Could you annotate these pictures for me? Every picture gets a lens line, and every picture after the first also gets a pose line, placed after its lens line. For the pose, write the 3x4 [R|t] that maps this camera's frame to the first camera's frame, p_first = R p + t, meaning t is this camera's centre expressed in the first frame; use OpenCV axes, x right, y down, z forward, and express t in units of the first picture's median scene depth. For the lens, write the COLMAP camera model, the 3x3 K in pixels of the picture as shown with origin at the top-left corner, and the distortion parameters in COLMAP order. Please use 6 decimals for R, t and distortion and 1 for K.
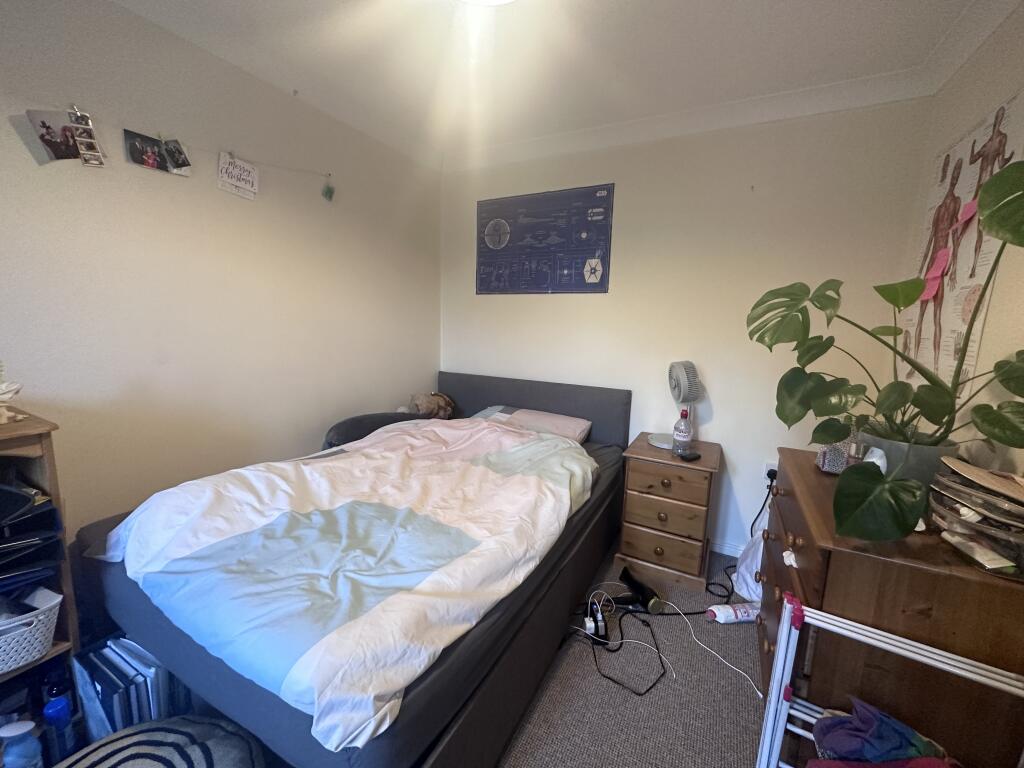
lens RADIAL K [[408.9, 0, 511.8], [0, 408.9, 381.2], [0, 0, 1]] dist [-0.002022, 0.000316]
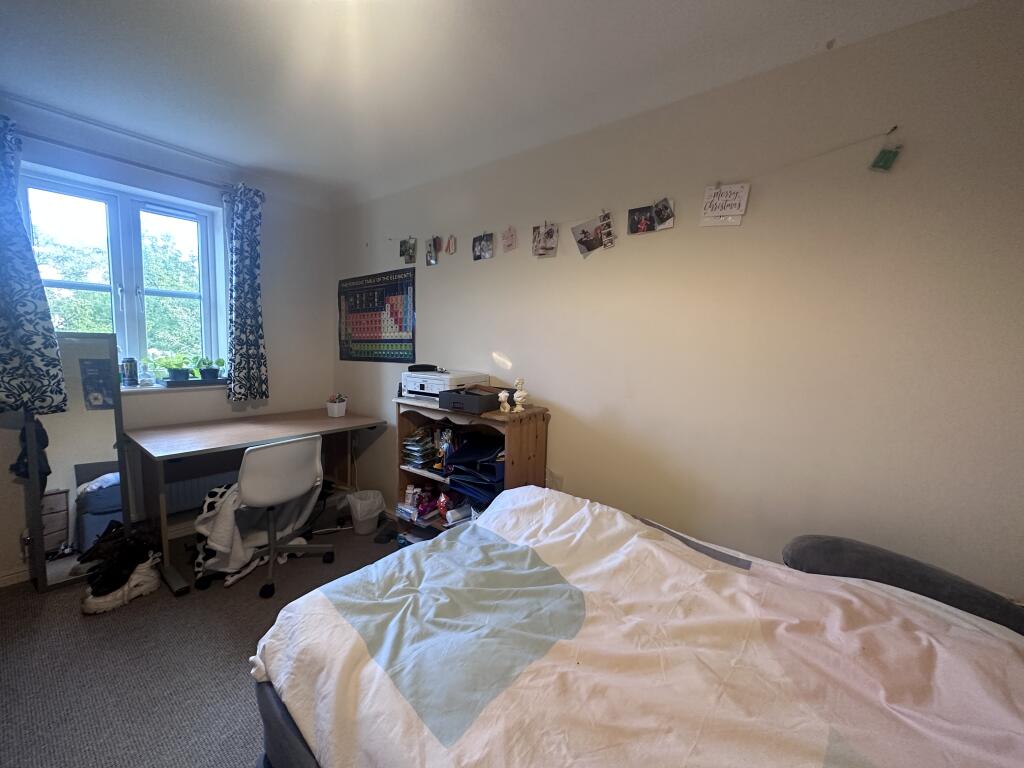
lens RADIAL K [[408.9, 0, 512.0], [0, 408.9, 383.0], [0, 0, 1]] dist [-0.002022, 0.000316]
pose [[-0.173863, 0.057490, -0.983090, 0.358797], [-0.188426, 0.977908, 0.090510, -0.132276], [0.966575, 0.200976, -0.159189, 0.895939]]
